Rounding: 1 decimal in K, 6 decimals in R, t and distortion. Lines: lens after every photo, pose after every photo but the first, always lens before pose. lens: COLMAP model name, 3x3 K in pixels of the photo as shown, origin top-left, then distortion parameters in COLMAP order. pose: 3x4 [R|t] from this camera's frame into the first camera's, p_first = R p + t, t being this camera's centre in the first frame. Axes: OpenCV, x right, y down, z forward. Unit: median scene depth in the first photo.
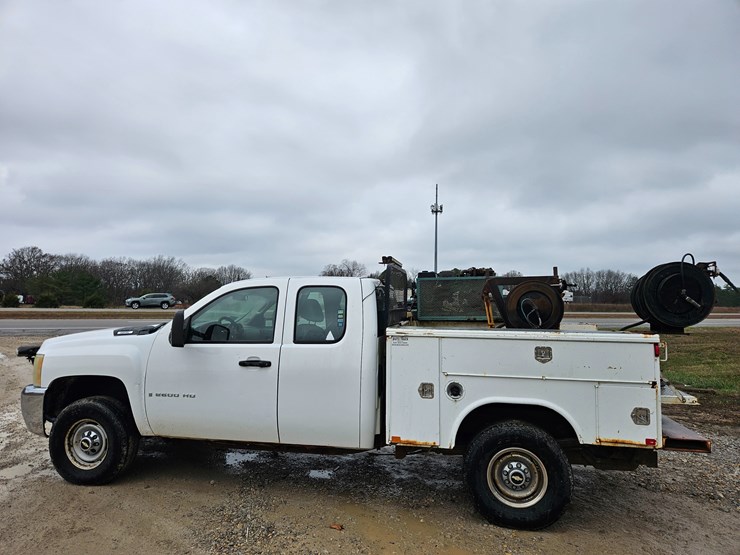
lens RADIAL K [[488.9, 0, 363.7], [0, 488.9, 275.4], [0, 0, 1]] dist [0.070701, -0.053096]
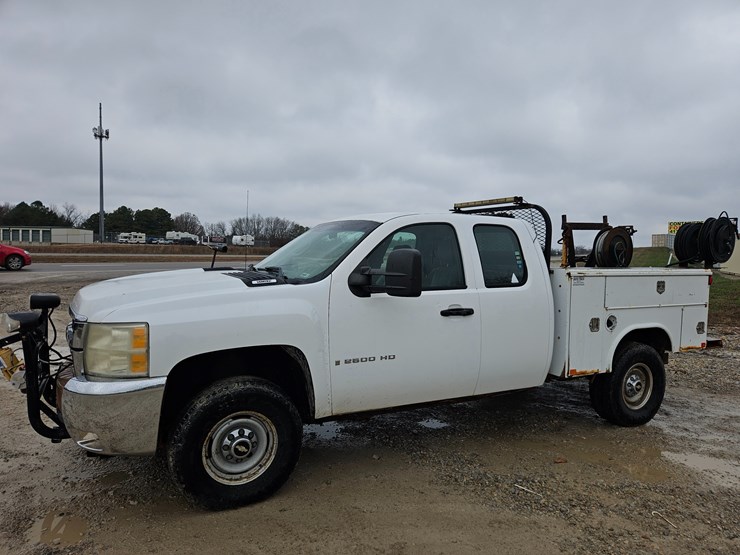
lens RADIAL K [[488.9, 0, 374.4], [0, 488.9, 282.6], [0, 0, 1]] dist [0.070701, -0.053096]
pose [[0.785691, -0.033320, 0.617721, -0.860616], [-0.046627, 0.992518, 0.112842, 0.036725], [-0.616859, -0.117461, 0.778259, 0.420475]]
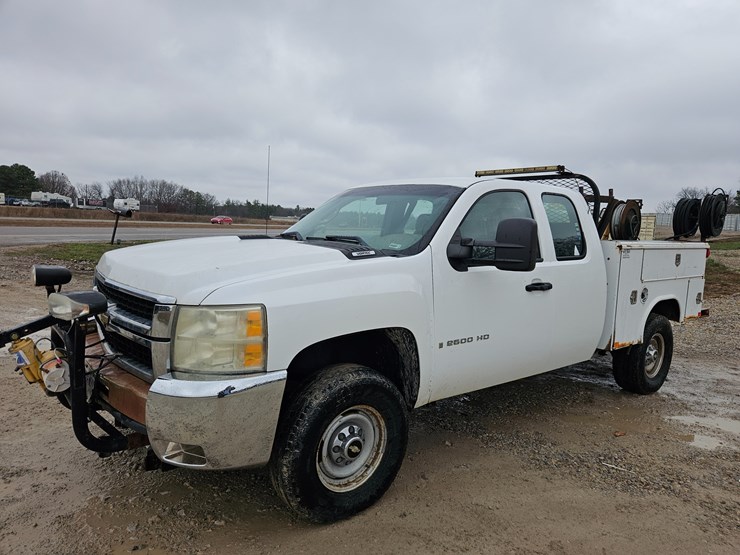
lens RADIAL K [[488.9, 0, 370.7], [0, 488.9, 278.1], [0, 0, 1]] dist [0.070701, -0.053096]
pose [[0.646481, -0.068096, 0.759885, -1.008444], [-0.075146, 0.985482, 0.152244, 0.061886], [-0.759220, -0.155526, 0.631978, 0.692658]]
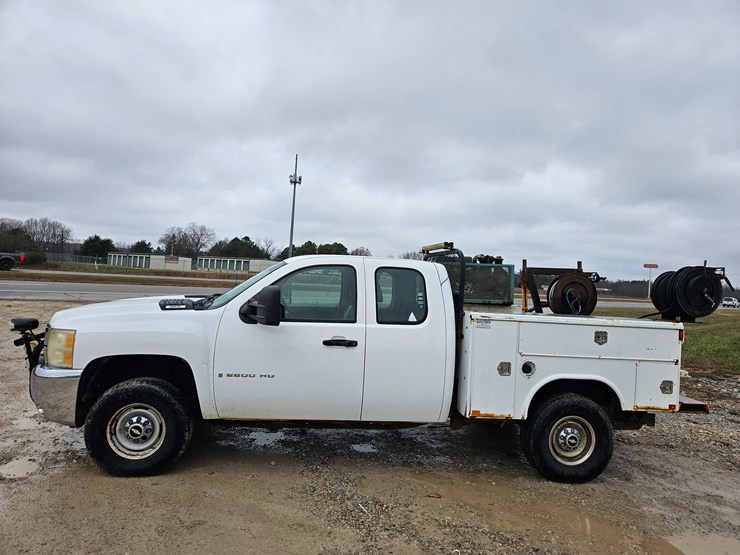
lens RADIAL K [[488.9, 0, 371.2], [0, 488.9, 276.6], [0, 0, 1]] dist [0.070701, -0.053096]
pose [[0.947169, 0.046565, 0.317336, -0.477745], [-0.065771, 0.996578, 0.050073, -0.007686], [-0.313919, -0.068299, 0.946990, 0.053844]]
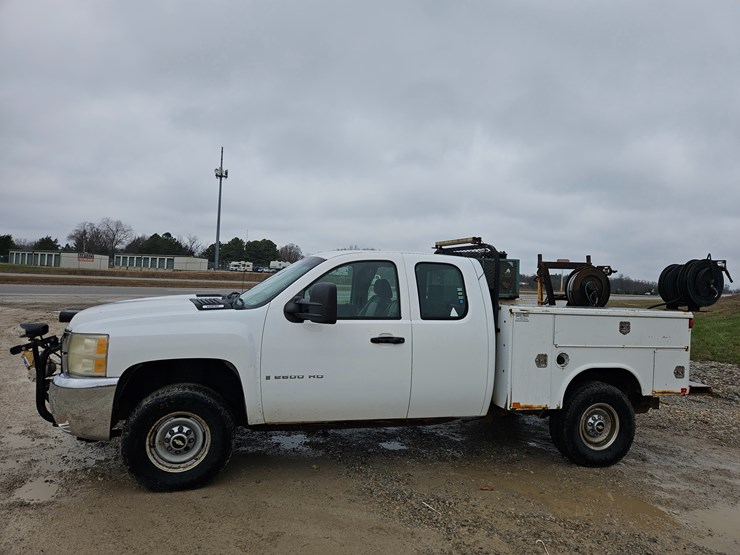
lens RADIAL K [[488.9, 0, 371.3], [0, 488.9, 279.8], [0, 0, 1]] dist [0.070701, -0.053096]
pose [[0.892113, 0.030800, 0.450761, -0.683344], [-0.061670, 0.996637, 0.053952, 0.010301], [-0.447584, -0.075930, 0.891013, 0.162057]]
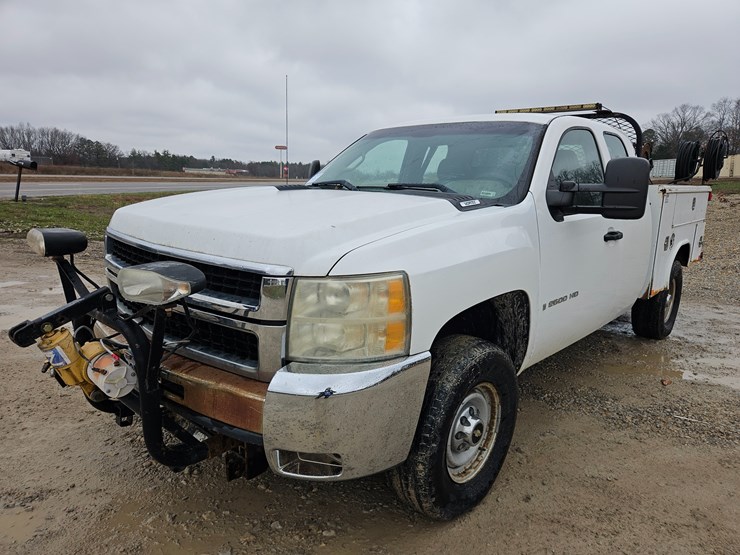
lens RADIAL K [[488.9, 0, 370.6], [0, 488.9, 279.6], [0, 0, 1]] dist [0.070701, -0.053096]
pose [[0.521077, -0.169858, 0.836437, -1.041445], [-0.067484, 0.968730, 0.238765, 0.088262], [-0.850837, -0.180861, 0.493320, 0.920559]]
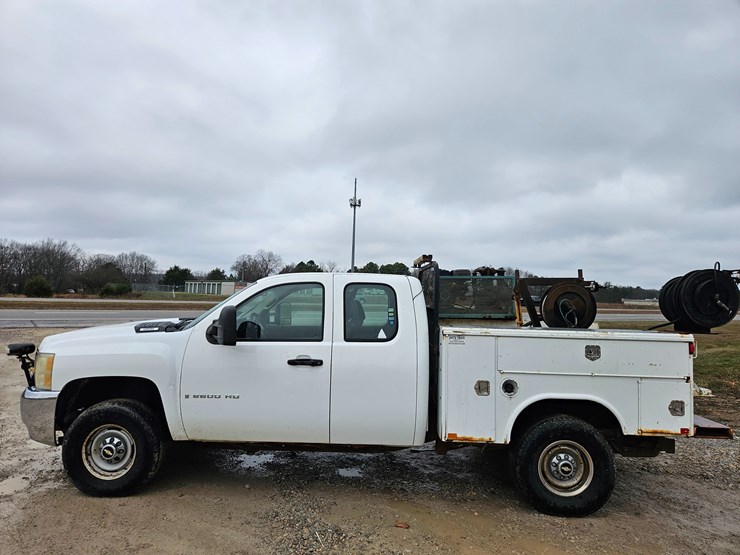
lens RADIAL K [[488.9, 0, 363.3], [0, 488.9, 274.4], [0, 0, 1]] dist [0.070701, -0.053096]
pose [[0.984541, 0.022400, 0.173716, -0.278011], [-0.024810, 0.999624, 0.011713, -0.007972], [-0.173388, -0.015842, 0.984726, 0.030776]]
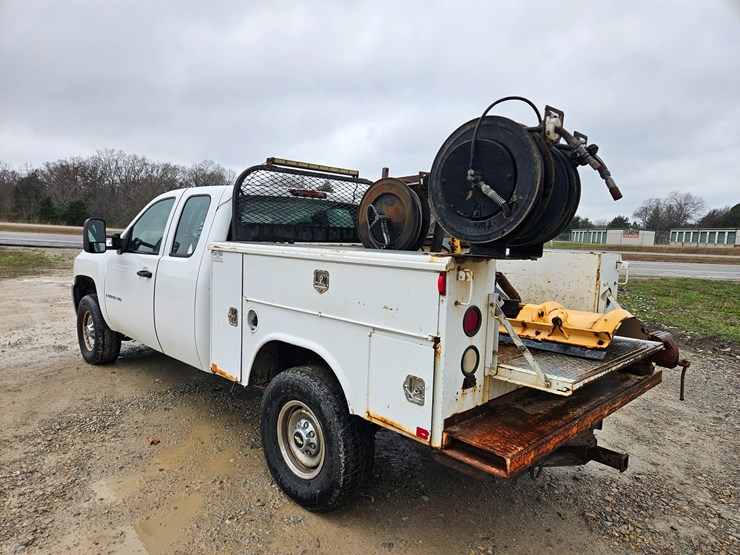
lens RADIAL K [[488.9, 0, 359.6], [0, 488.9, 285.0], [0, 0, 1]] dist [0.070701, -0.053096]
pose [[0.821460, 0.075239, -0.565281, 0.706665], [0.006323, 0.989995, 0.140957, 0.061016], [0.570231, -0.119365, 0.812766, 0.419156]]
